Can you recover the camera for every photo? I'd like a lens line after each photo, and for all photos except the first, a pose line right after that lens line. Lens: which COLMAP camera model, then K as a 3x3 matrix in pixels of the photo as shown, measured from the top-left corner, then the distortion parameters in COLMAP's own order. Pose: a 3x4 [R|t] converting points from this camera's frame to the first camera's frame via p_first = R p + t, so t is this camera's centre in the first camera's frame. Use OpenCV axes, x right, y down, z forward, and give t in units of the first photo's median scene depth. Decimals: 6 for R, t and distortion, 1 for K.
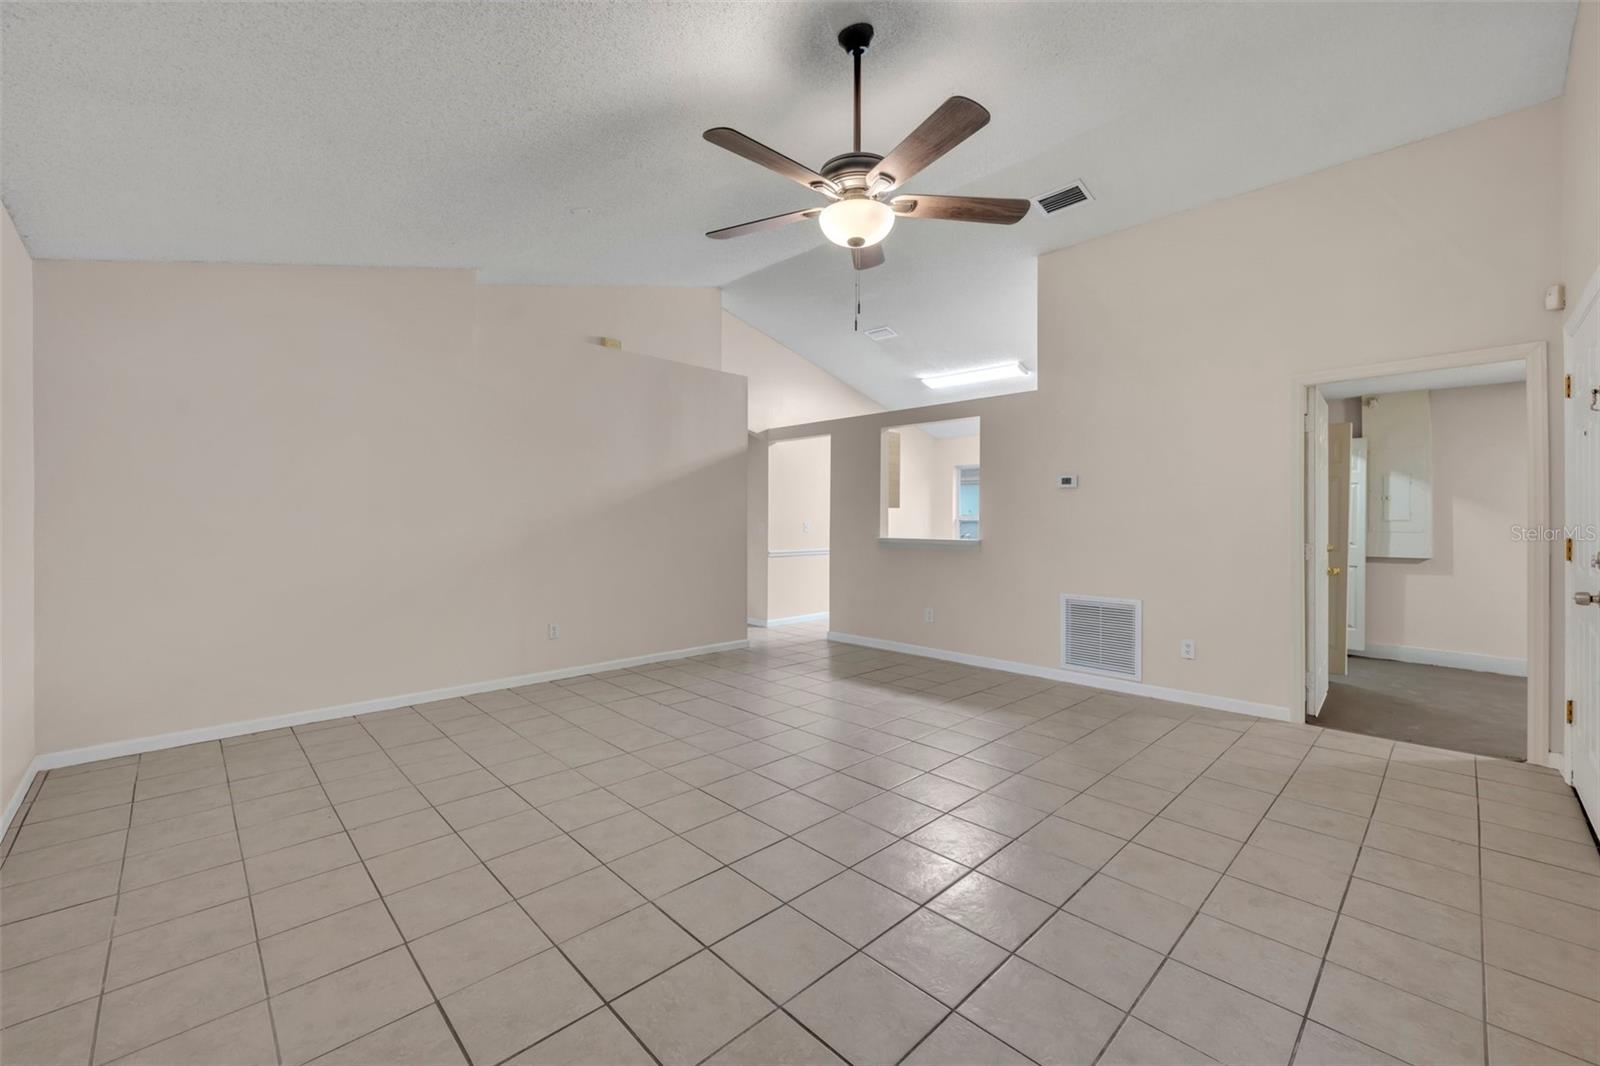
lens RADIAL K [[639.5, 0, 795.2], [0, 639.5, 524.4], [0, 0, 1]] dist [0.001052, 0.000550]
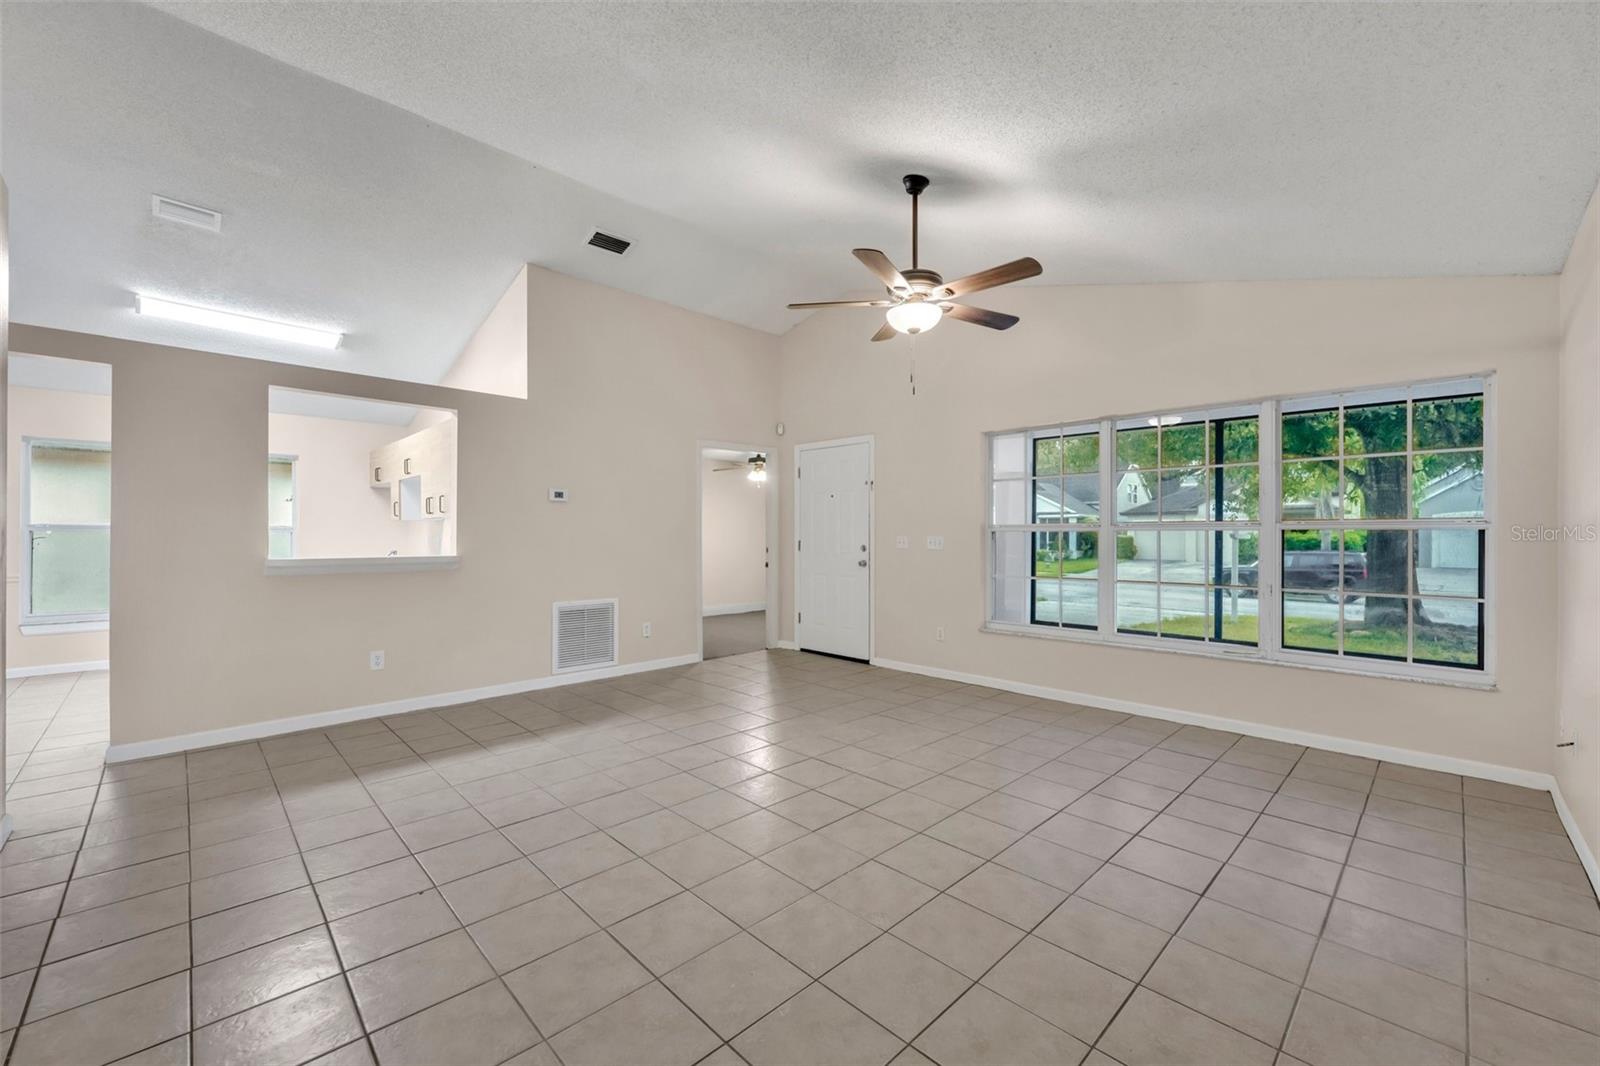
lens RADIAL K [[639.5, 0, 792.5], [0, 639.5, 537.9], [0, 0, 1]] dist [0.001052, 0.000550]
pose [[0.008966, -0.008376, 0.999925, -0.642439], [0.004721, 0.999954, 0.008334, -0.004157], [-0.999949, 0.004646, 0.009005, 0.623396]]
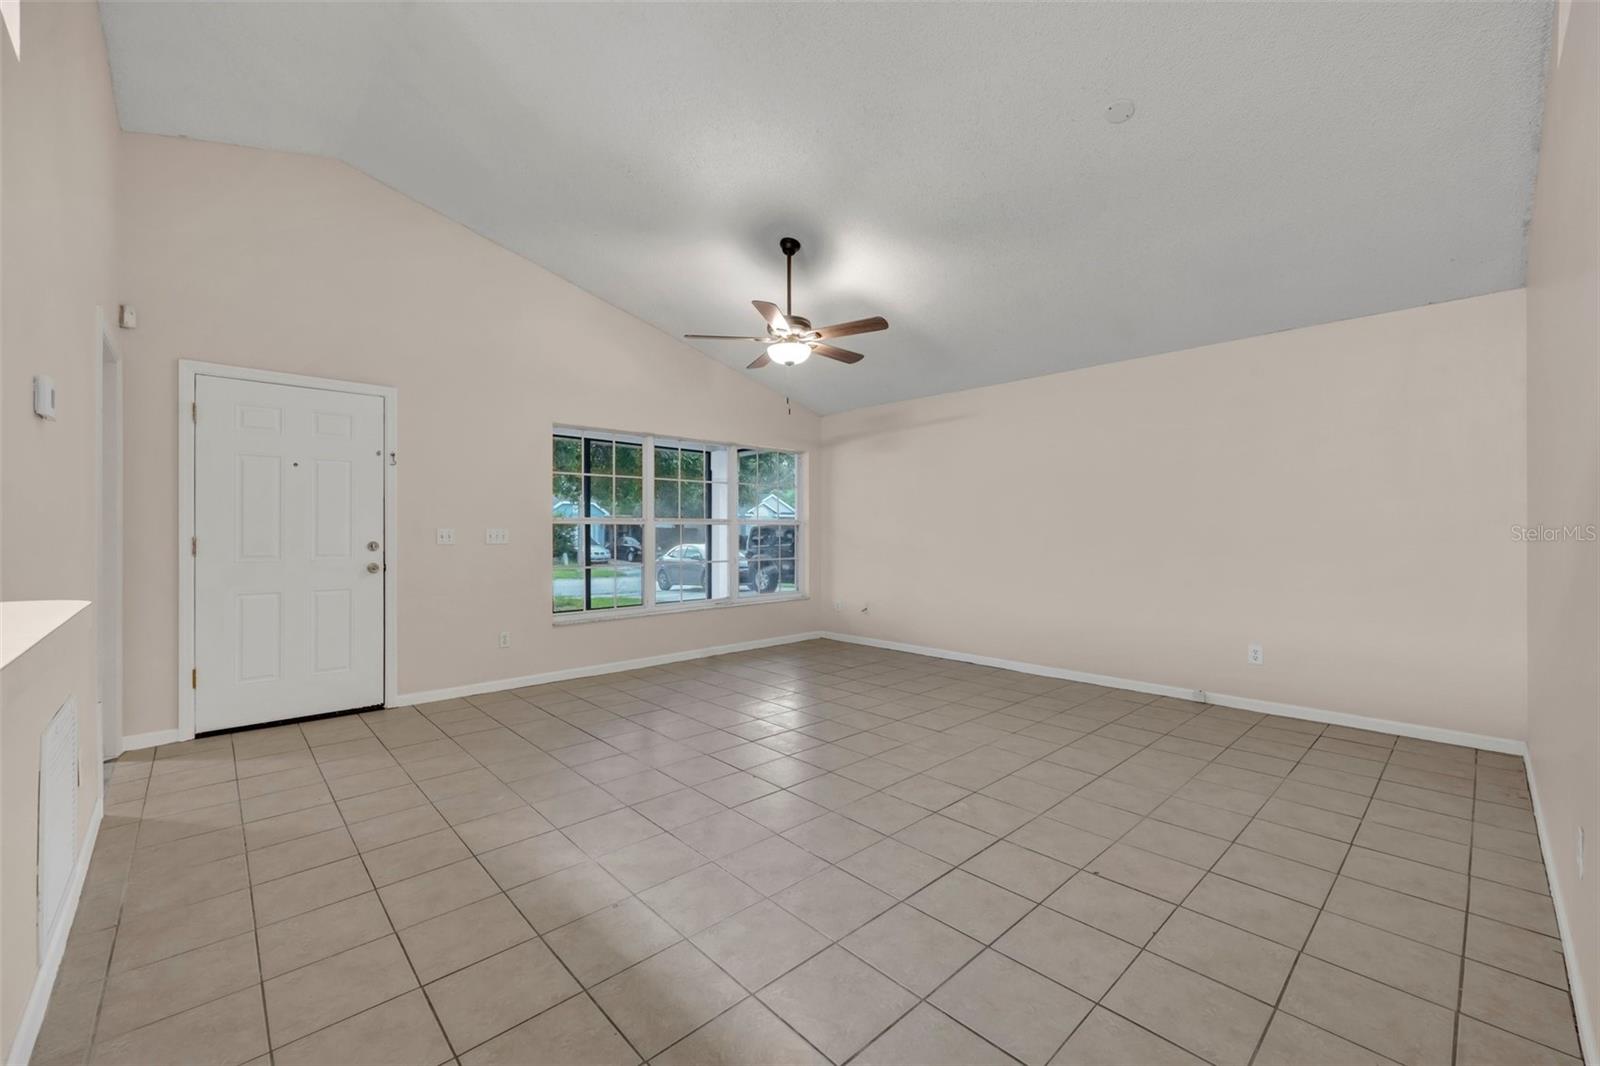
lens RADIAL K [[639.5, 0, 794.2], [0, 639.5, 531.9], [0, 0, 1]] dist [0.001052, 0.000550]
pose [[-0.999554, -0.001605, 0.029833, 0.016102], [-0.001331, 0.999957, 0.009201, -0.001164], [-0.029847, 0.009157, -0.999513, 1.363224]]
